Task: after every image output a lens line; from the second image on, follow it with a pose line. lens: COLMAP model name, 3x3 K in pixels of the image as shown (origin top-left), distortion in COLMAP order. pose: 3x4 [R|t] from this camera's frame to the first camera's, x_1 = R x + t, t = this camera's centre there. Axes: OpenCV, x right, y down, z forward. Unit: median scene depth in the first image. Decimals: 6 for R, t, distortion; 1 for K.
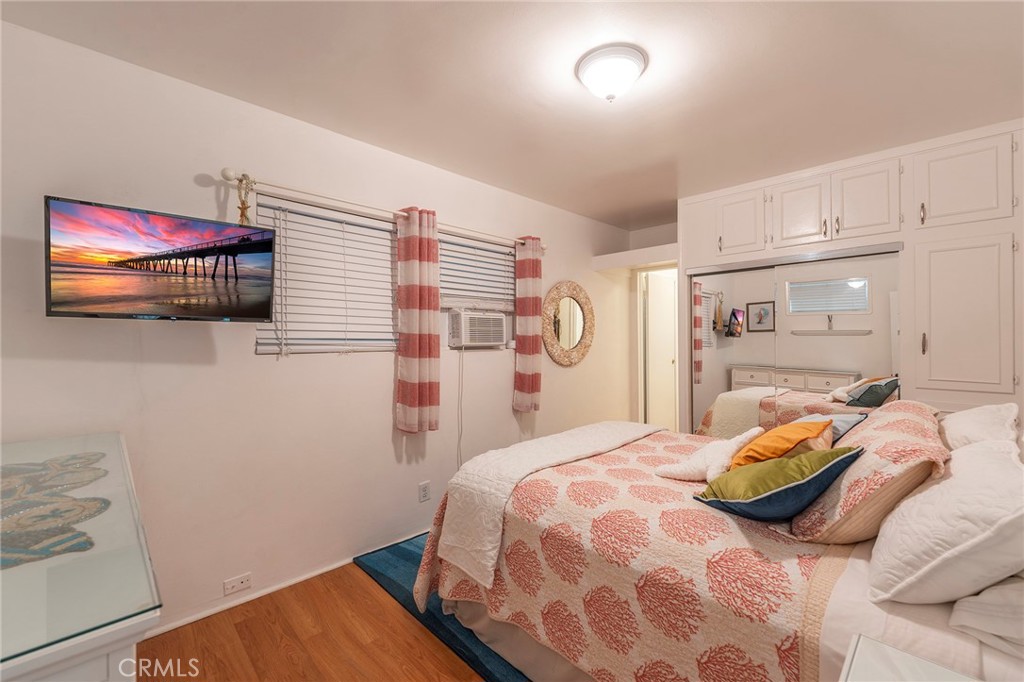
lens RADIAL K [[423.5, 0, 511.3], [0, 423.5, 339.7], [0, 0, 1]] dist [0.000198, -0.000203]
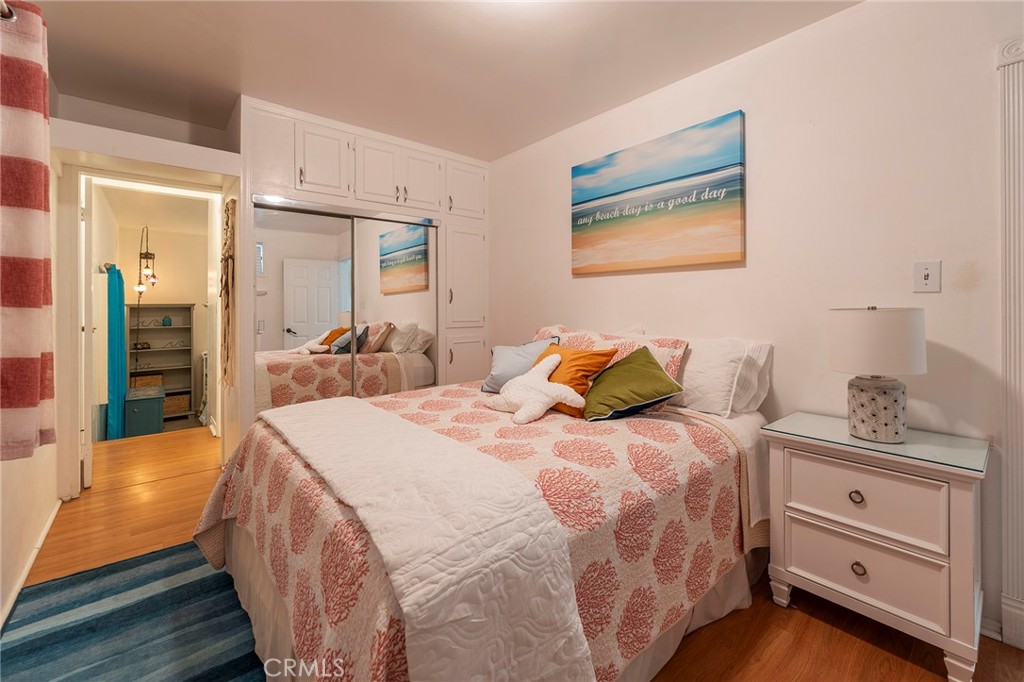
lens RADIAL K [[423.5, 0, 504.9], [0, 423.5, 308.1], [0, 0, 1]] dist [0.000198, -0.000203]
pose [[0.075901, 0.002180, 0.997113, -0.644634], [0.001785, 0.999996, -0.002322, 0.083023], [-0.997114, 0.001956, 0.075896, 1.095888]]
